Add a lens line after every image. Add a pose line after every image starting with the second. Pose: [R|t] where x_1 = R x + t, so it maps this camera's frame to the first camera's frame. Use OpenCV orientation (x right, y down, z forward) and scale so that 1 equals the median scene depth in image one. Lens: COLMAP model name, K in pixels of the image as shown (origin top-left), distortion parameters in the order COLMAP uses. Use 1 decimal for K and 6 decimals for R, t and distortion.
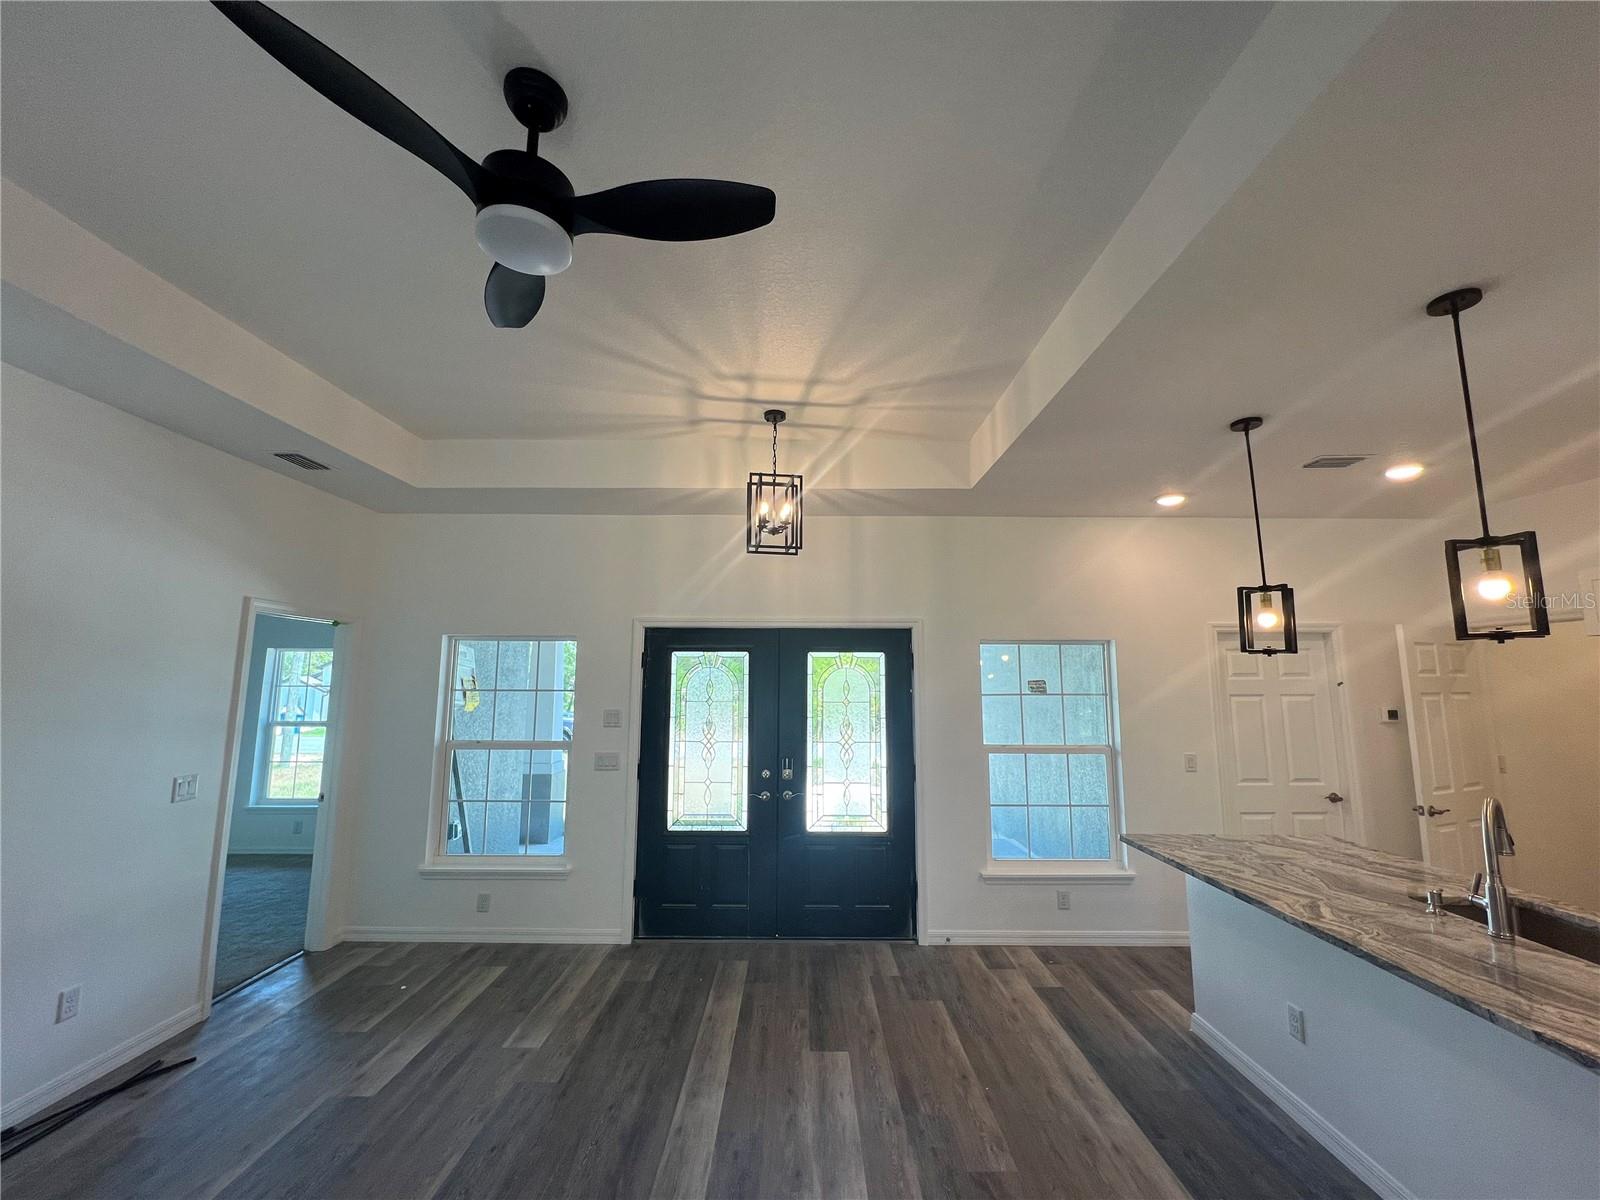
lens RADIAL K [[636.4, 0, 804.1], [0, 636.4, 602.5], [0, 0, 1]] dist [-0.003119, 0.000489]
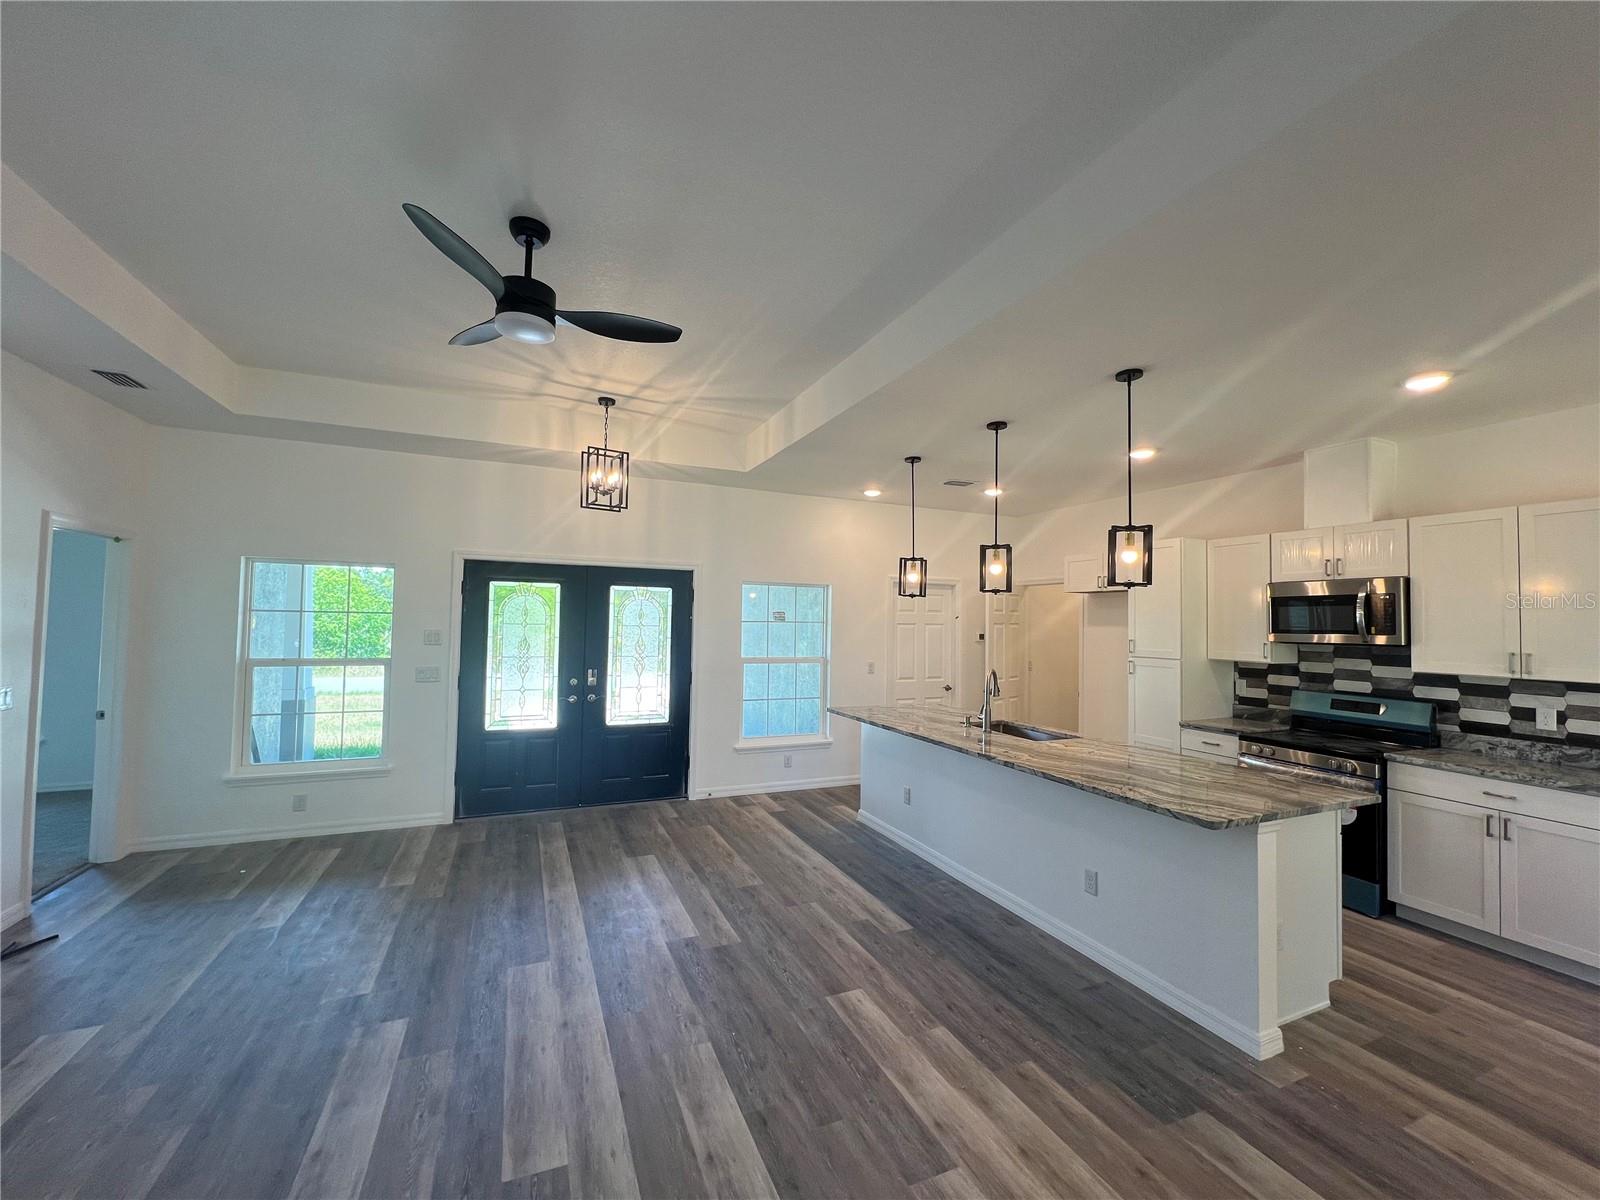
lens RADIAL K [[636.4, 0, 804.5], [0, 636.4, 613.6], [0, 0, 1]] dist [-0.003119, 0.000489]
pose [[0.913730, 0.017671, 0.405938, -0.181970], [-0.065304, 0.992453, 0.103790, -0.026505], [-0.401040, -0.121346, 0.907988, -0.350806]]
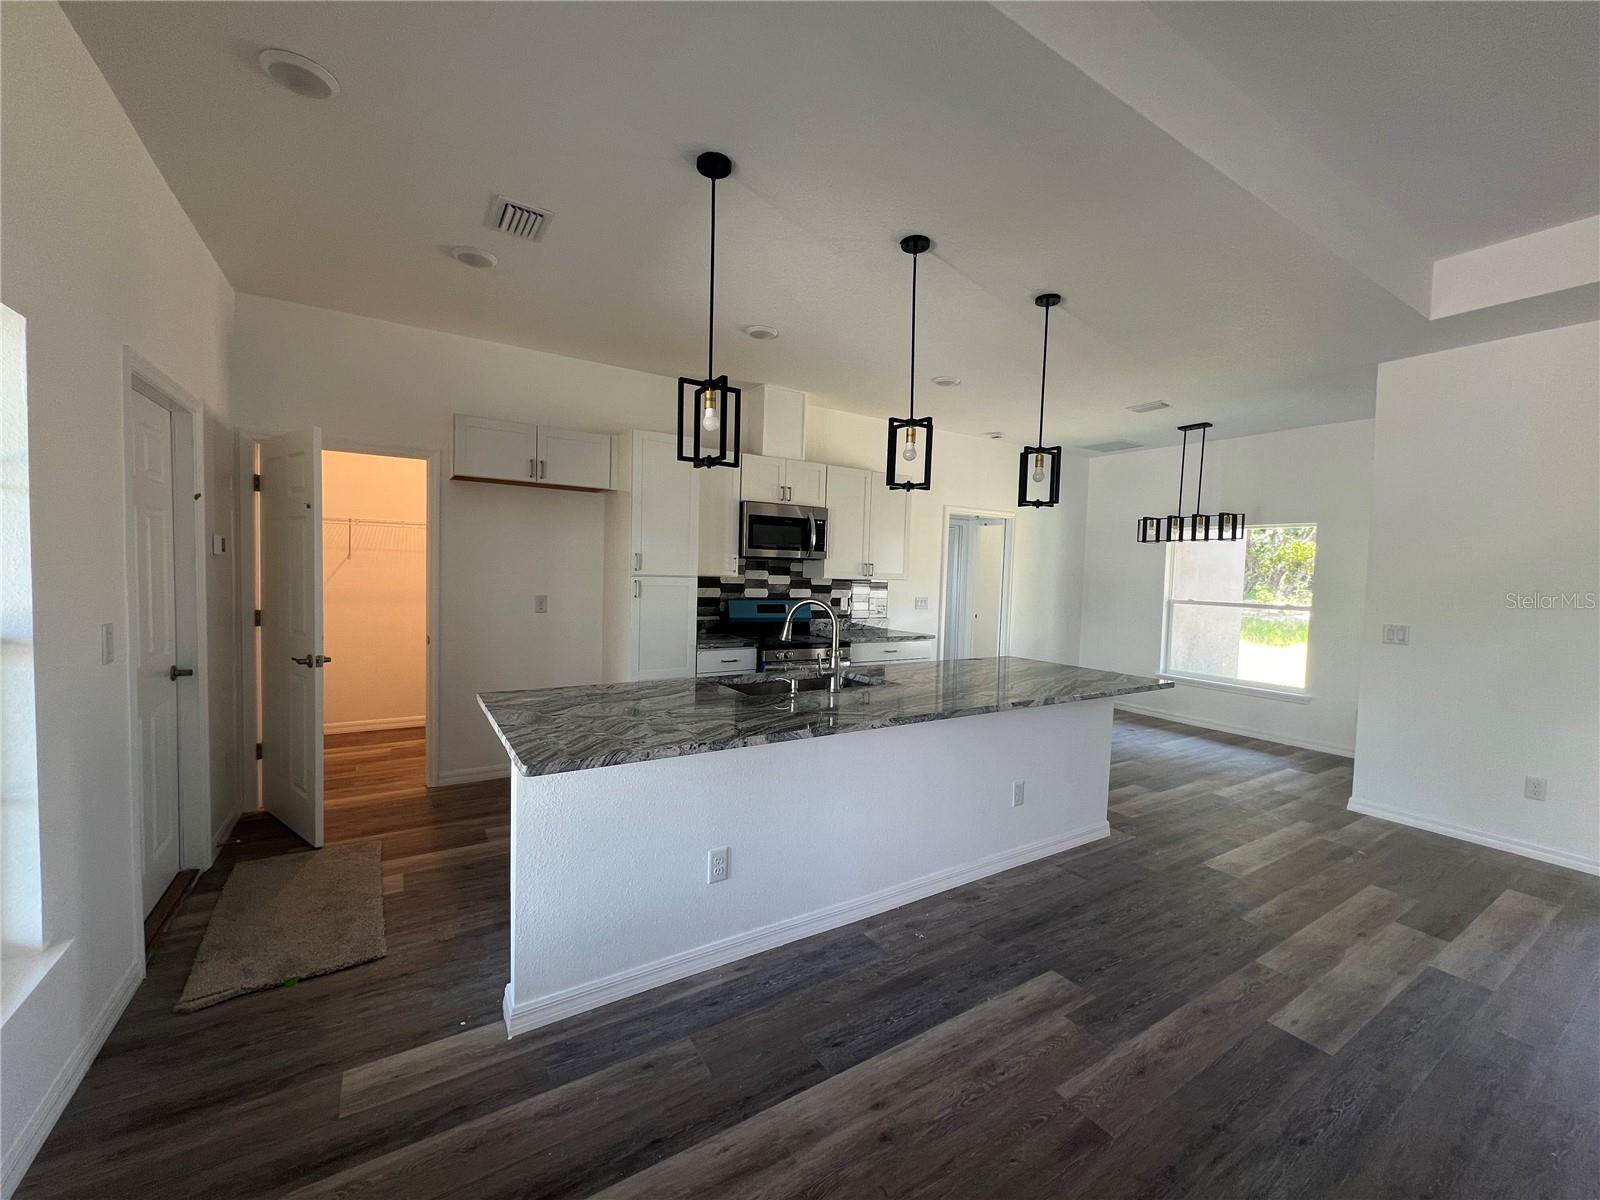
lens RADIAL K [[636.4, 0, 796.1], [0, 636.4, 605.2], [0, 0, 1]] dist [-0.003119, 0.000489]
pose [[-0.529427, -0.070697, 0.845405, -0.032181], [-0.141423, 0.989932, -0.005782, 0.190990], [-0.836485, -0.122621, -0.534095, 1.013517]]
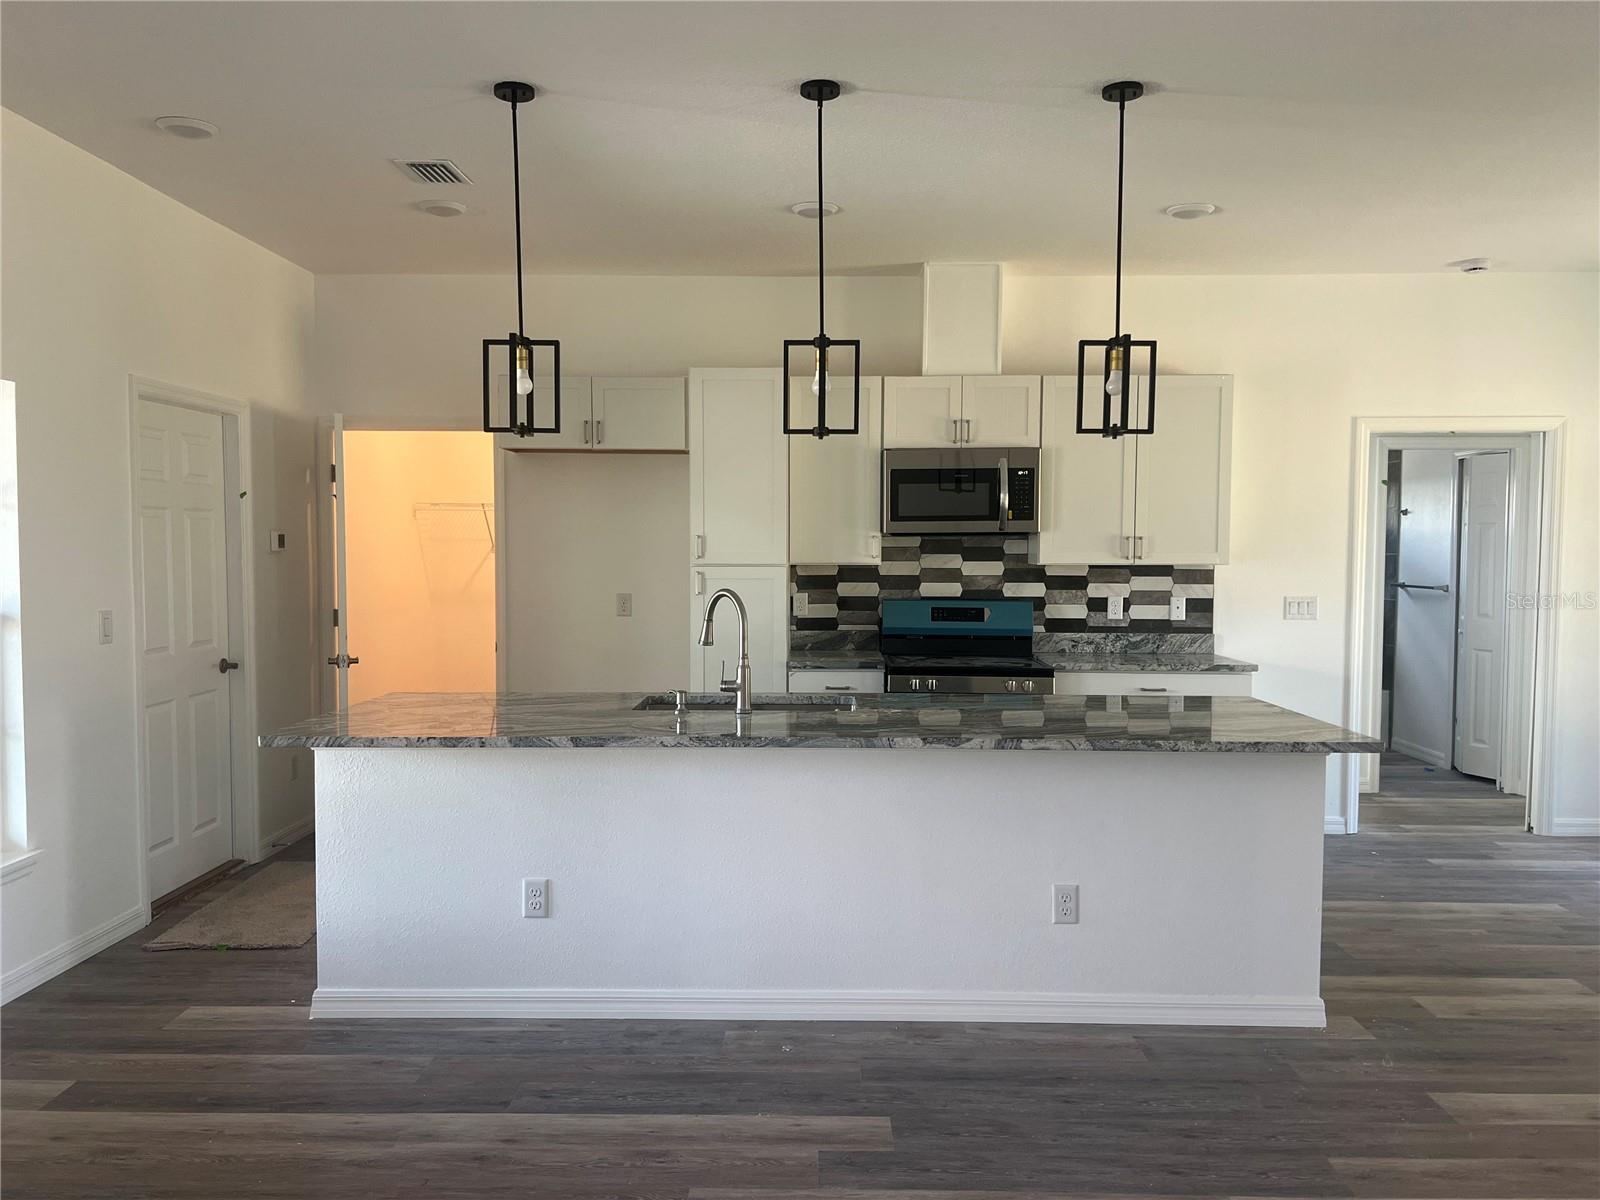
lens RADIAL K [[1195.6, 0, 798.0], [0, 1195.6, 614.5], [0, 0, 1]] dist [0.044857, -0.051237]
pose [[0.021396, -0.061727, 0.997864, -0.489253], [-0.129292, 0.989540, 0.063984, 0.118998], [-0.991376, -0.130385, 0.013191, 0.489538]]
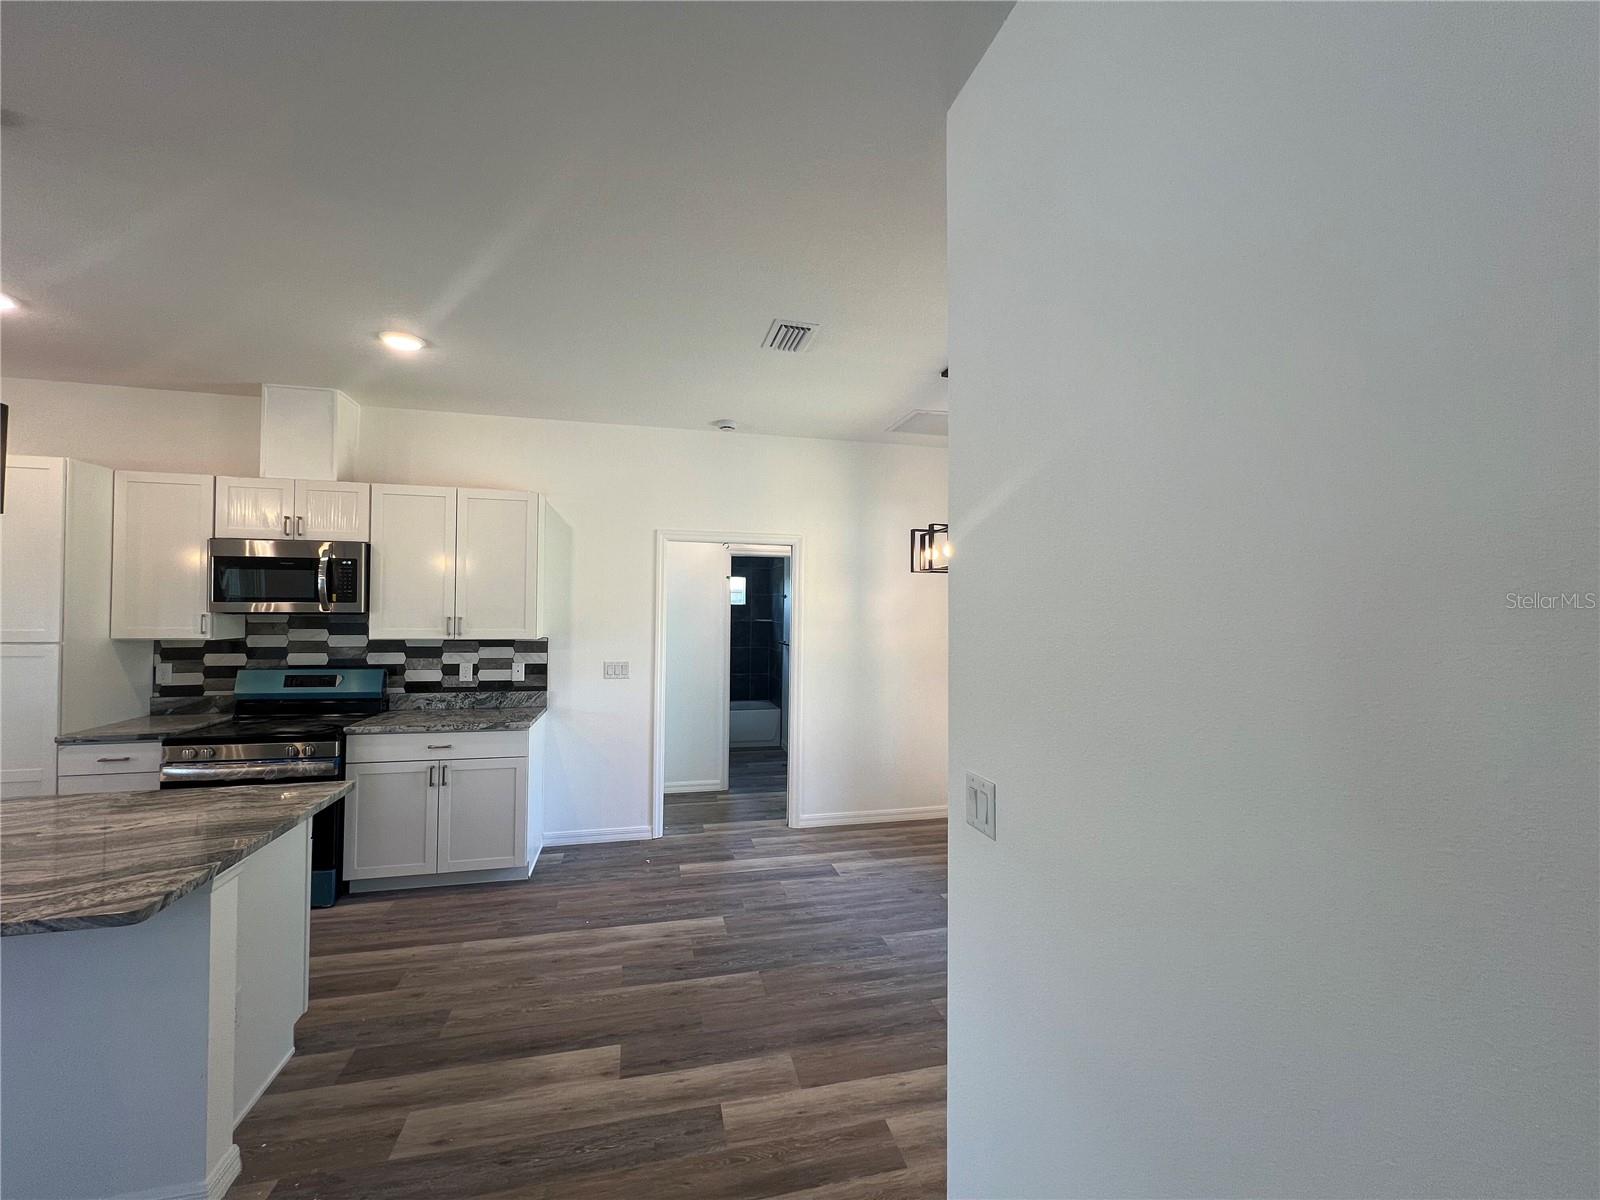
lens RADIAL K [[643.8, 0, 802.1], [0, 643.8, 592.0], [0, 0, 1]] dist [-0.000573, 0.001246]
pose [[-0.239971, 0.015019, 0.970664, -0.031379], [-0.134749, 0.989686, -0.048626, -0.008754], [-0.961383, -0.142465, -0.235472, -0.234767]]
